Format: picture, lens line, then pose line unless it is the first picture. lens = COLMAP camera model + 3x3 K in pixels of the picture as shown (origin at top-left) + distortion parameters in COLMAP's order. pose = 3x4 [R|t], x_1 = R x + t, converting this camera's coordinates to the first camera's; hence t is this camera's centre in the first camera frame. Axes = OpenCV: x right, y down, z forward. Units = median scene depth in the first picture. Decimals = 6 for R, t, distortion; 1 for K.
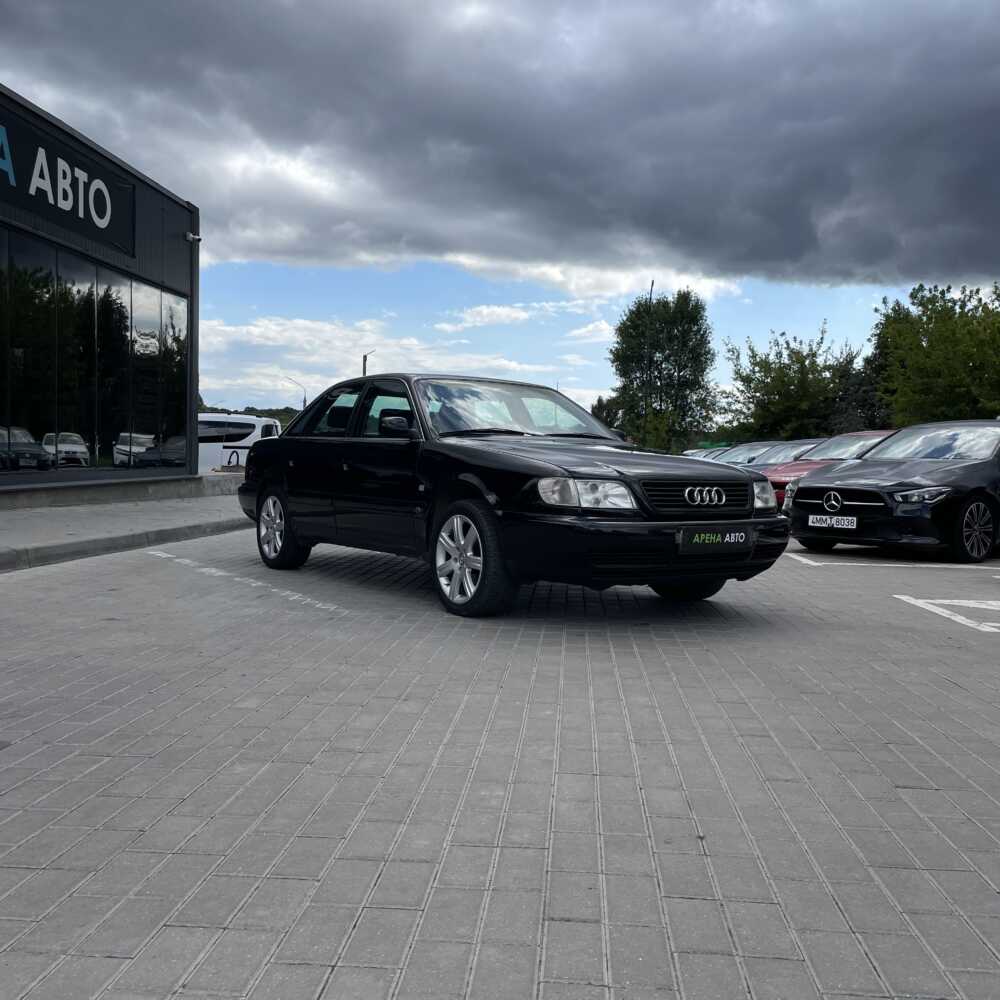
lens RADIAL K [[1016.3, 0, 511.5], [0, 1016.3, 469.0], [0, 0, 1]] dist [0.054188, 0.000000]
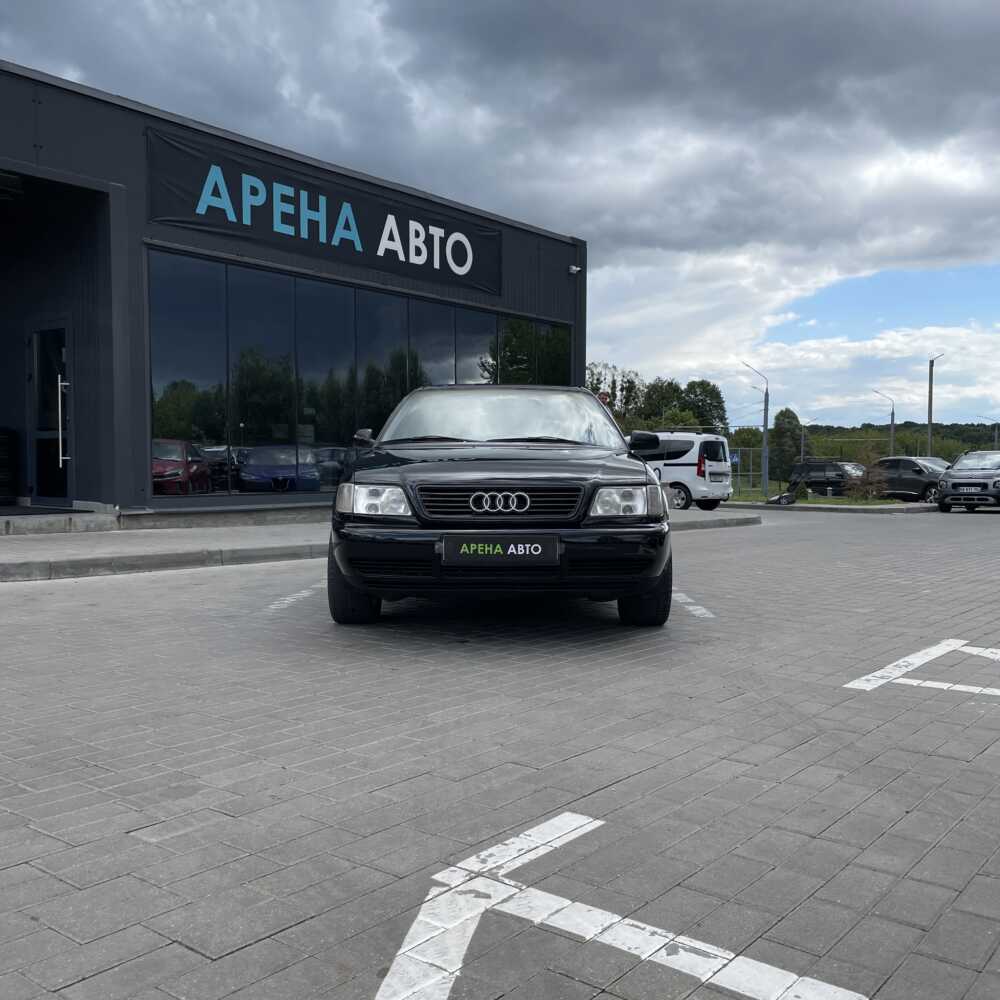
lens RADIAL K [[1016.3, 0, 498.0], [0, 1016.3, 494.9], [0, 0, 1]] dist [0.054188, 0.000000]
pose [[0.820740, -0.008168, -0.571244, 0.274759], [0.011639, 0.999929, 0.002424, 0.006598], [0.571184, -0.008638, 0.820777, 0.098011]]
